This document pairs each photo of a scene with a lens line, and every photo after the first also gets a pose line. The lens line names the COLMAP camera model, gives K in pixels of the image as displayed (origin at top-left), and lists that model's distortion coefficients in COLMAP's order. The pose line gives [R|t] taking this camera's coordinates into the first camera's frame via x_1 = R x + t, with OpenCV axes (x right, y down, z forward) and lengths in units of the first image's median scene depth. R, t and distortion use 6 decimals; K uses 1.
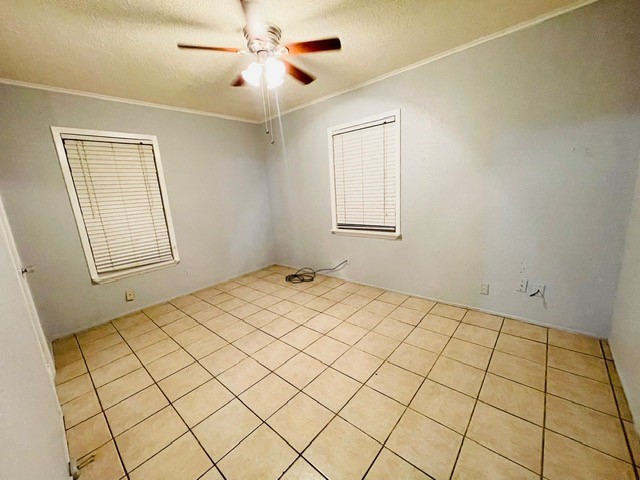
lens RADIAL K [[257.9, 0, 317.9], [0, 257.9, 243.1], [0, 0, 1]] dist [-0.003645, 0.000661]
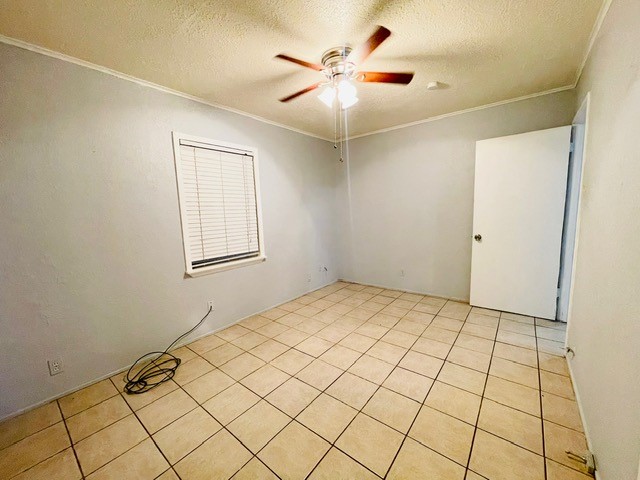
lens RADIAL K [[257.9, 0, 317.4], [0, 257.9, 239.1], [0, 0, 1]] dist [-0.003645, 0.000661]
pose [[-0.051338, -0.048144, 0.997520, -0.800753], [0.243433, 0.968106, 0.059252, -0.115550], [-0.968558, 0.245871, -0.037980, 0.801300]]
